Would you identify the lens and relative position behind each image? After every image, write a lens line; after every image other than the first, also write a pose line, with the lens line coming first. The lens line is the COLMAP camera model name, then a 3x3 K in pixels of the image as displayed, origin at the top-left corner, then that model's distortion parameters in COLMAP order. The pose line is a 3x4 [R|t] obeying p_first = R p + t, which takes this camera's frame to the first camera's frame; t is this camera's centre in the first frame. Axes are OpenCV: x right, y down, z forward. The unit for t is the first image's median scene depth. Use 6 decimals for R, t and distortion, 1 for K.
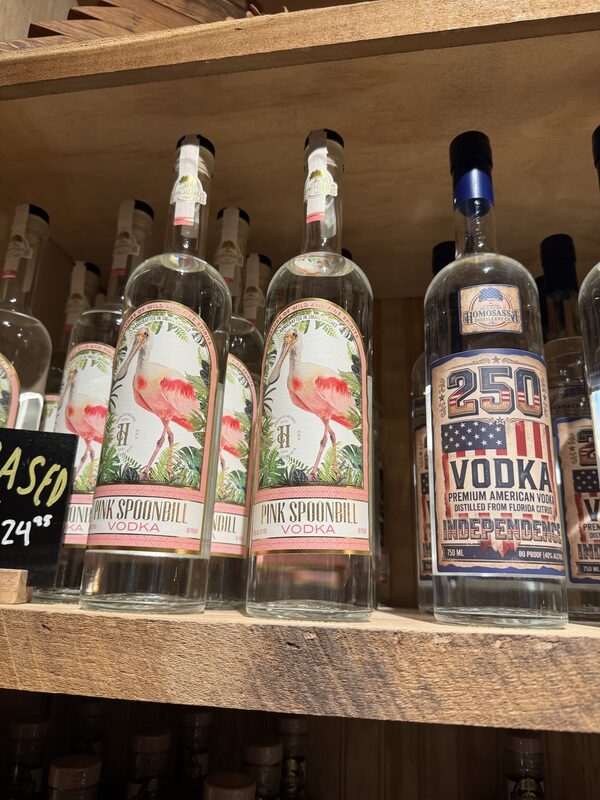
lens RADIAL K [[565.2, 0, 300.1], [0, 565.2, 400.4], [0, 0, 1]] dist [0.045161, -0.062967]
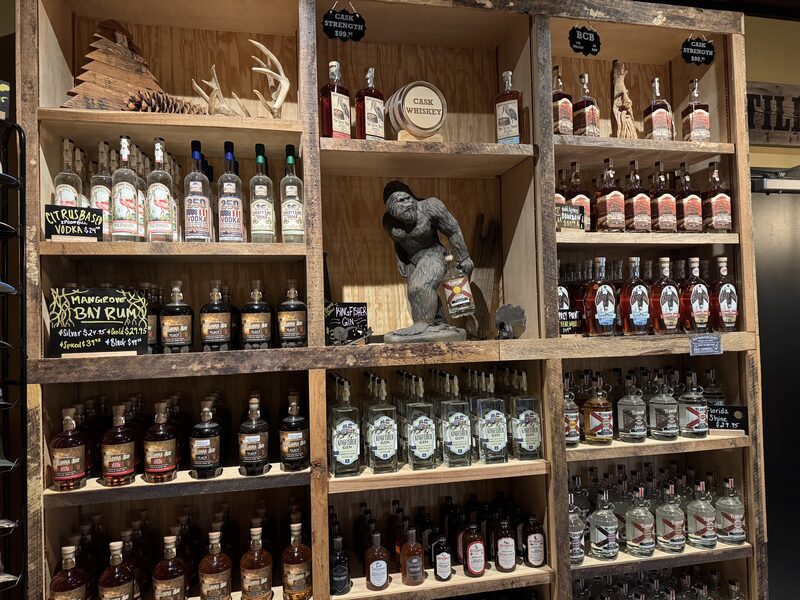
lens RADIAL K [[565.2, 0, 399.8], [0, 565.2, 300.4], [0, 0, 1]] dist [0.045161, -0.062967]
pose [[0.929884, -0.047503, 0.364772, 0.114258], [-0.054367, 0.962989, 0.264001, -0.567737], [-0.363813, -0.265321, 0.892886, -4.106634]]
